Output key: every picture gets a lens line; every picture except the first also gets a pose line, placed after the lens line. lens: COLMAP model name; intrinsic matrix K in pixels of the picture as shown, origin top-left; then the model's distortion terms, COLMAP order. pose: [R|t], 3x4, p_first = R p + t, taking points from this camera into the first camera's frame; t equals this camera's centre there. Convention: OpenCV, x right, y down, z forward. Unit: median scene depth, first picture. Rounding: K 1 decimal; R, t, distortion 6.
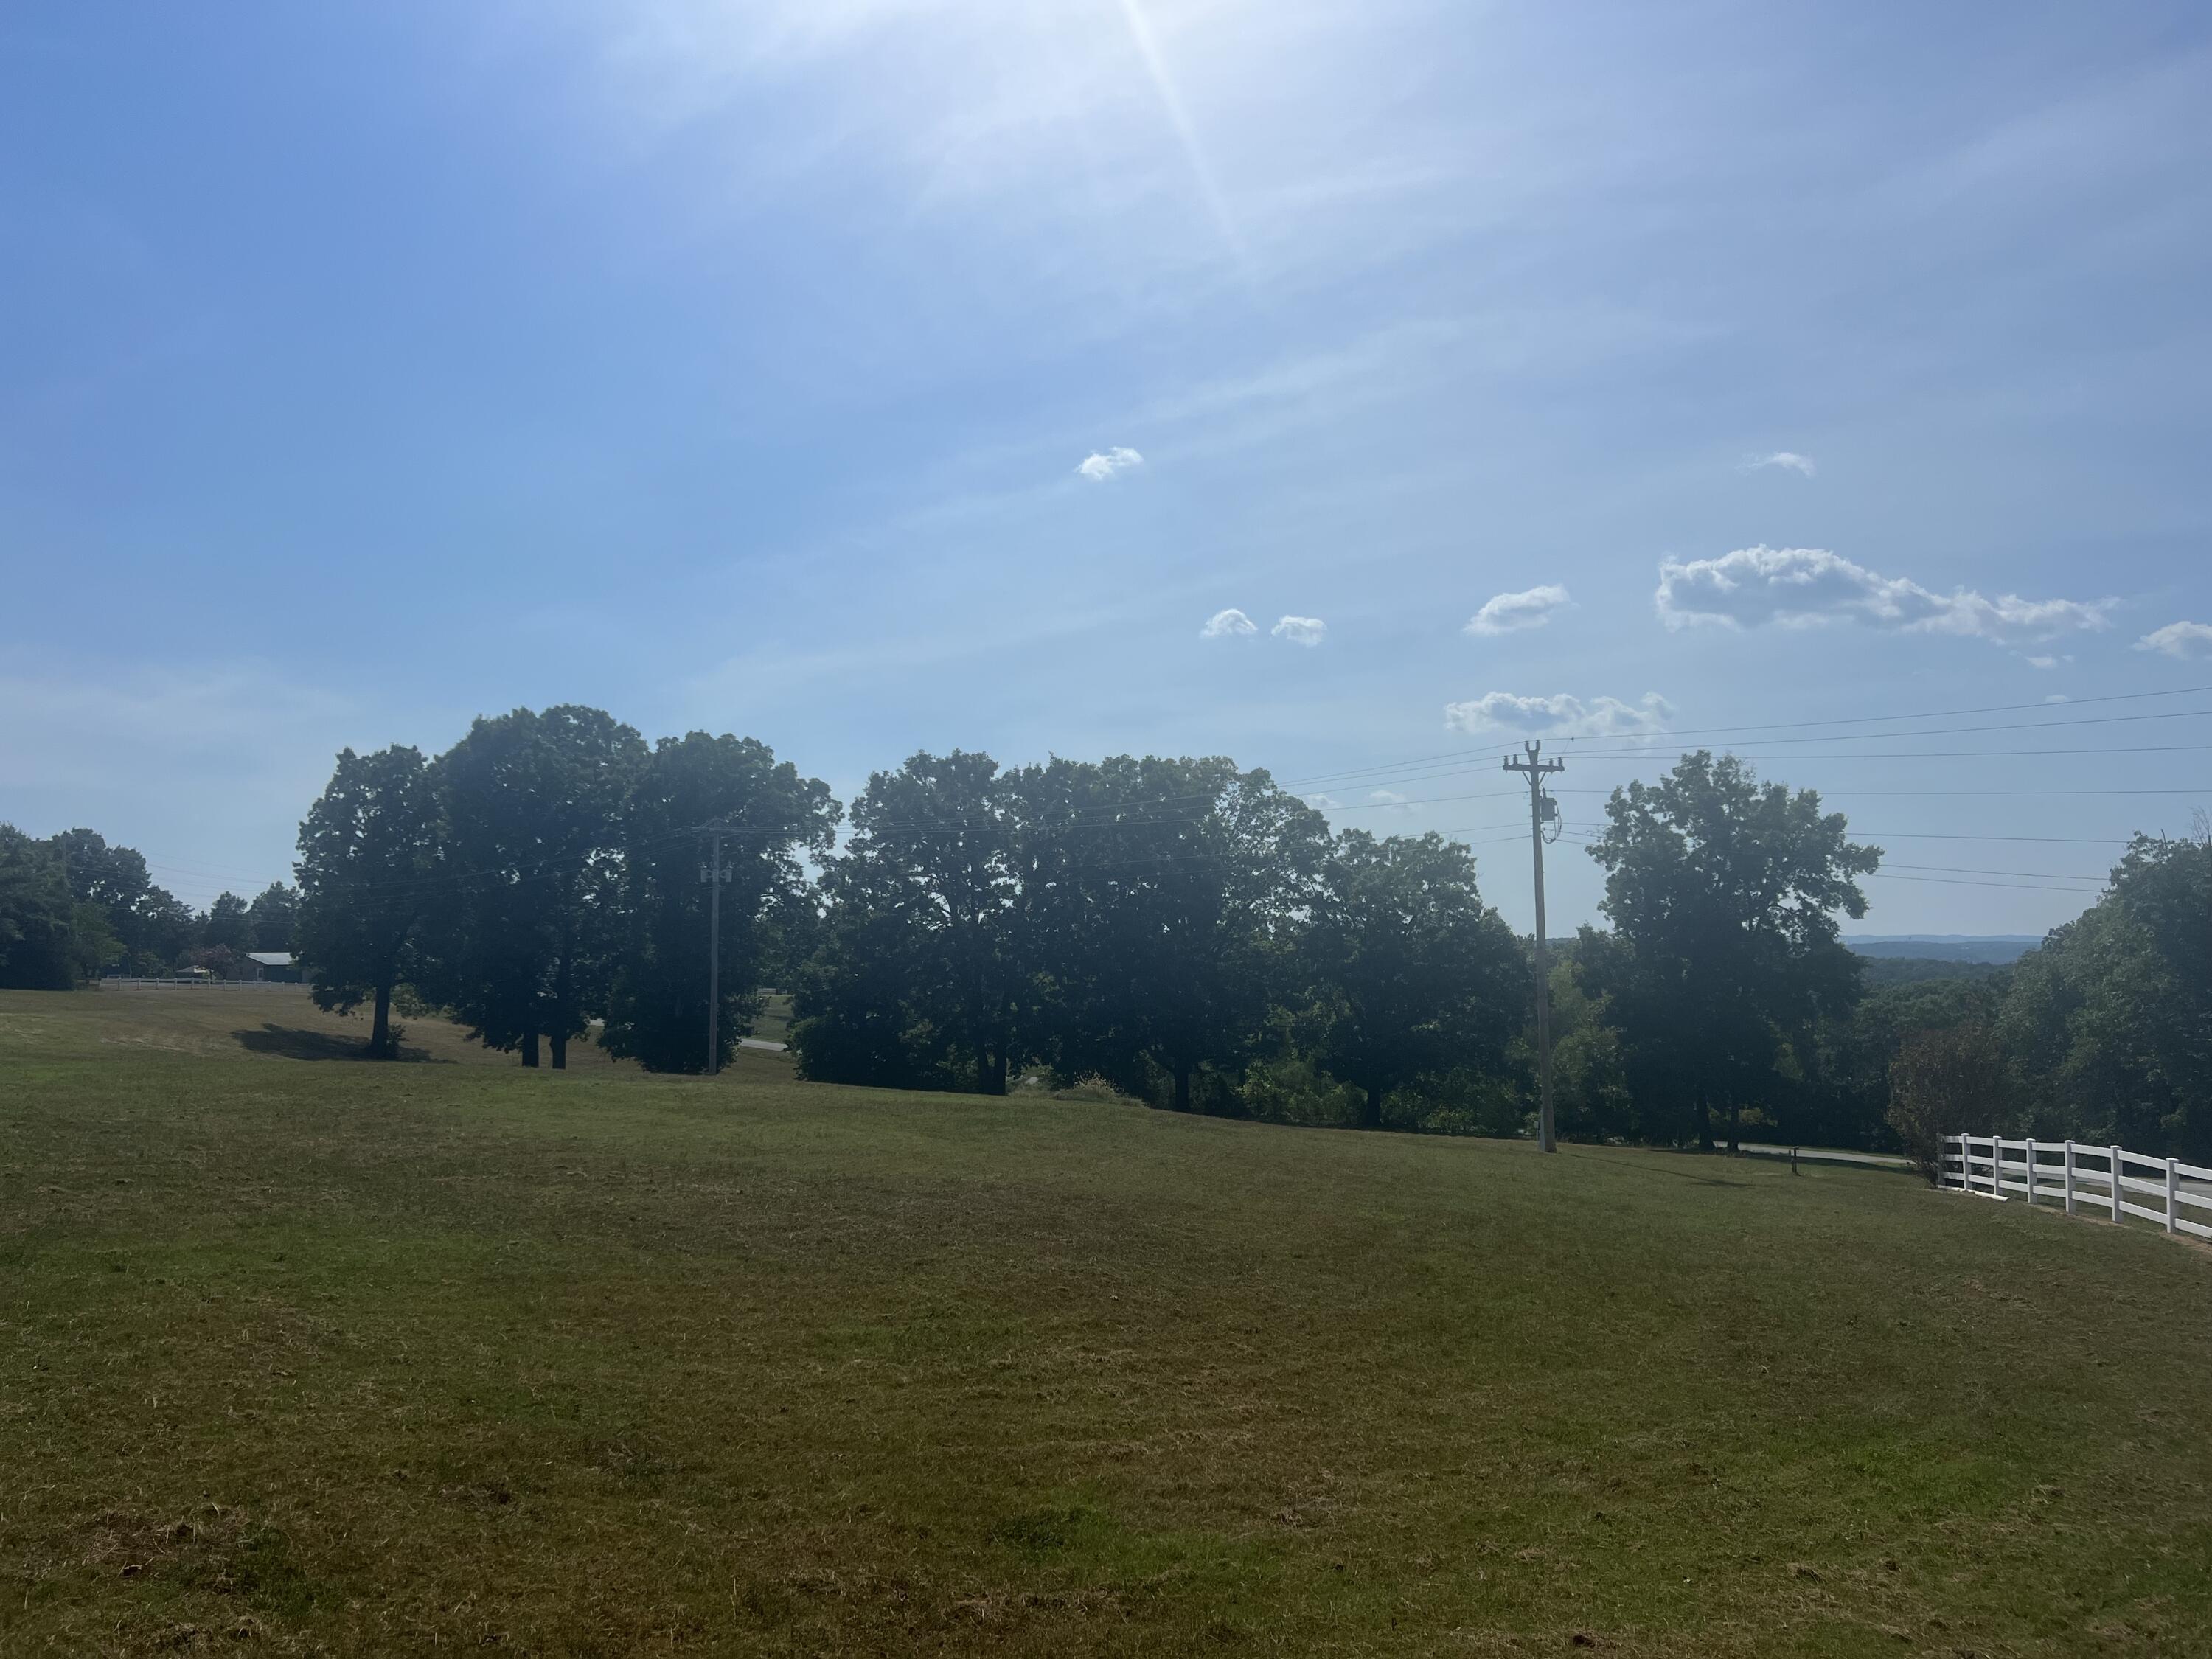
lens RADIAL K [[1642.0, 0, 1092.6], [0, 1642.0, 827.7], [0, 0, 1]] dist [0.059510, -0.069800]
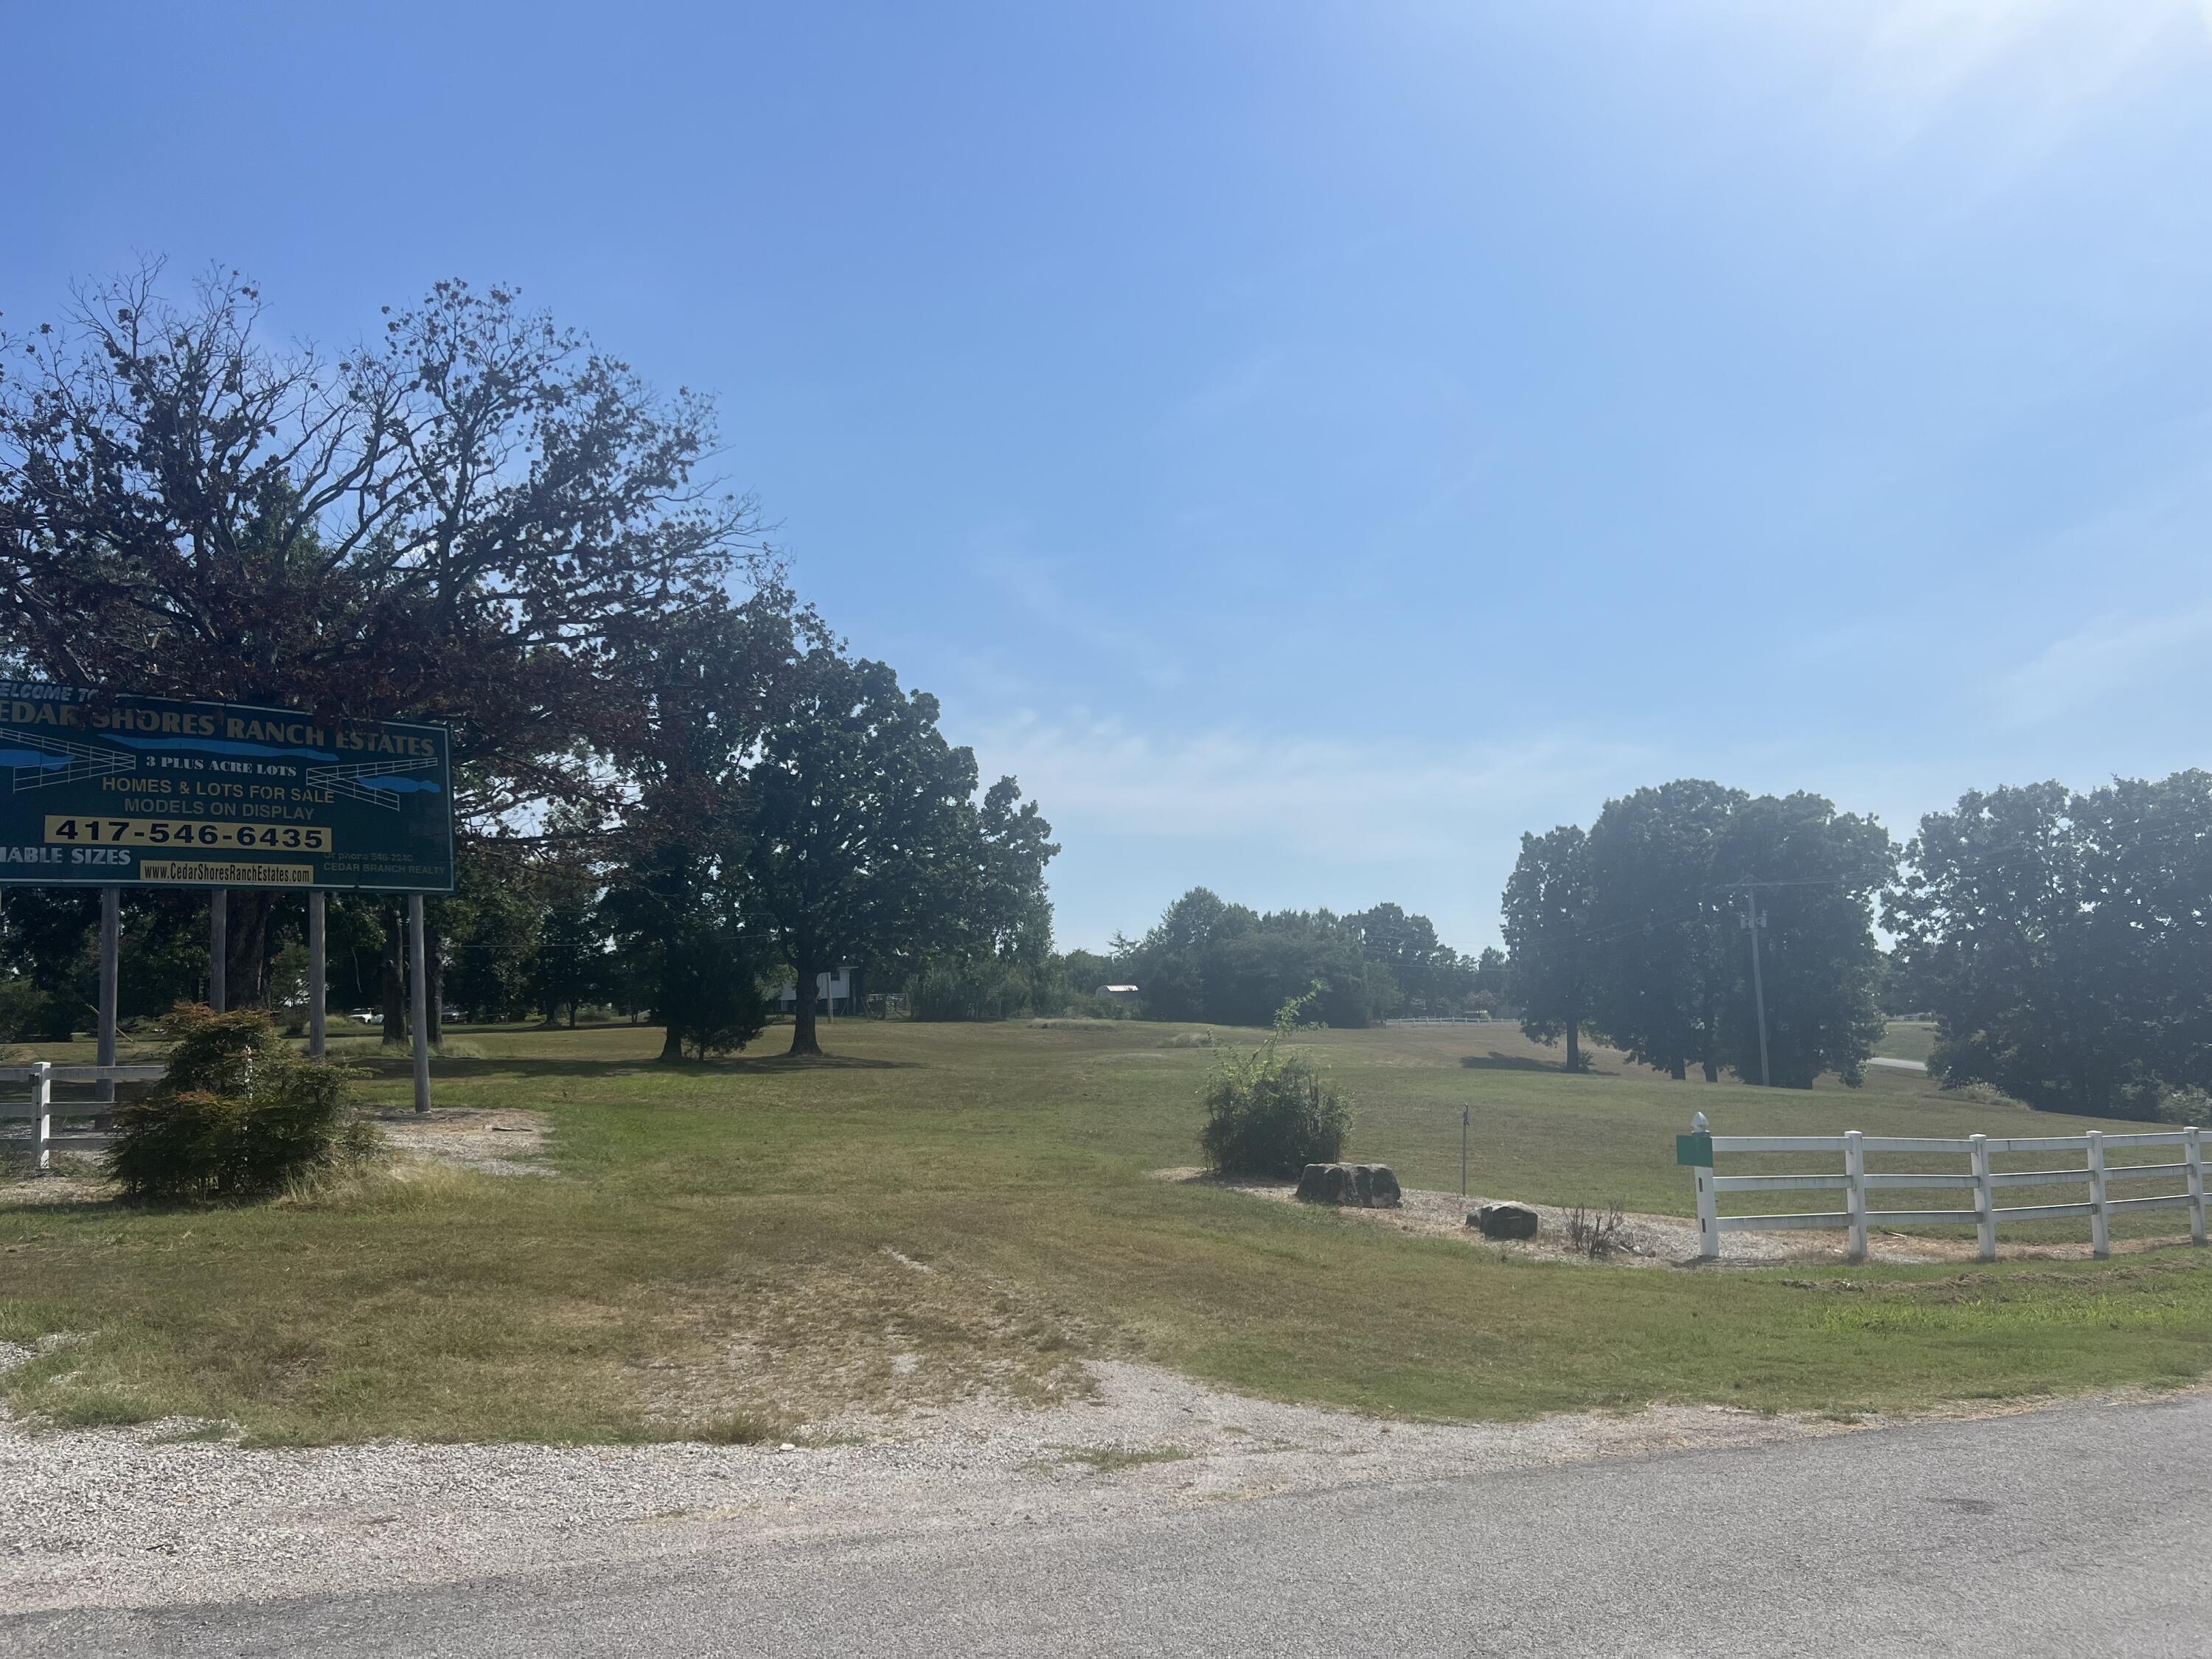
lens RADIAL K [[1642.0, 0, 1106.0], [0, 1642.0, 832.2], [0, 0, 1]] dist [0.059510, -0.069800]
pose [[0.732059, -0.102581, -0.673474, 0.210421], [0.090847, 0.994468, -0.052724, -0.013627], [0.675157, -0.022586, 0.737329, -0.183887]]
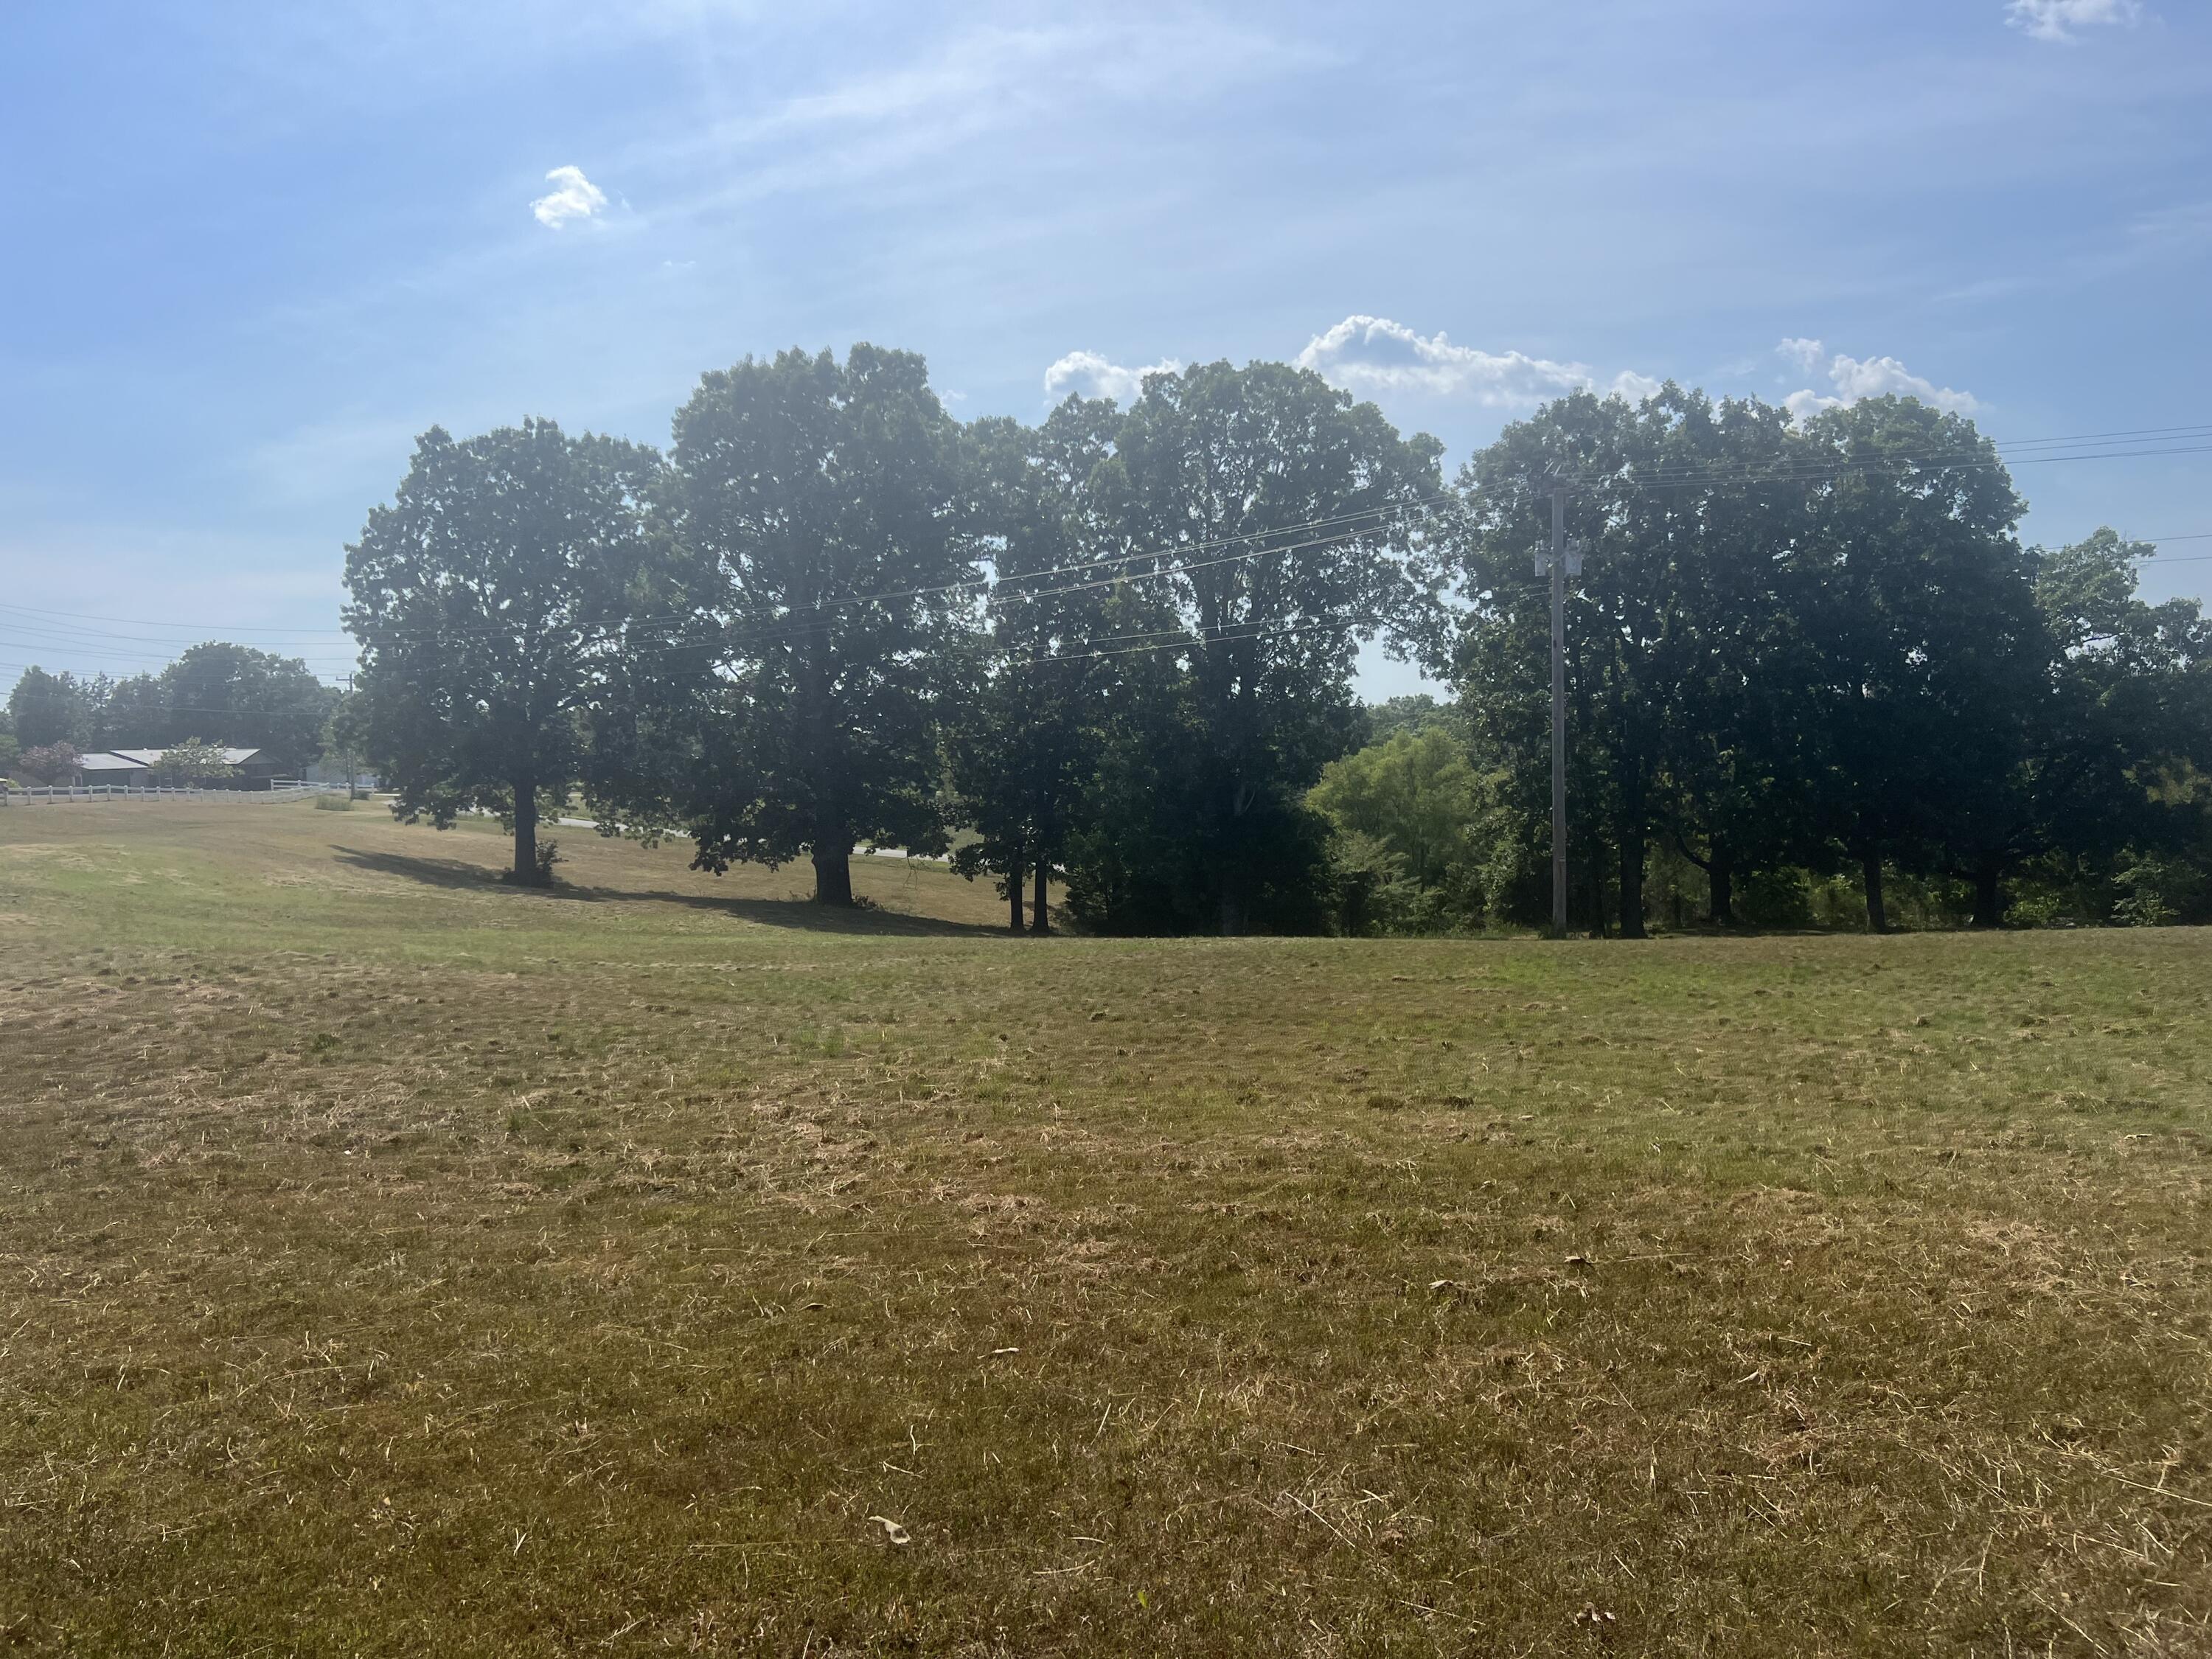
lens RADIAL K [[1642.0, 0, 1111.2], [0, 1642.0, 839.1], [0, 0, 1]] dist [0.059510, -0.069800]
pose [[0.980427, -0.038624, 0.193058, -0.417613], [0.012089, 0.990528, 0.136776, 0.035439], [-0.196512, -0.131765, 0.971607, 0.375348]]
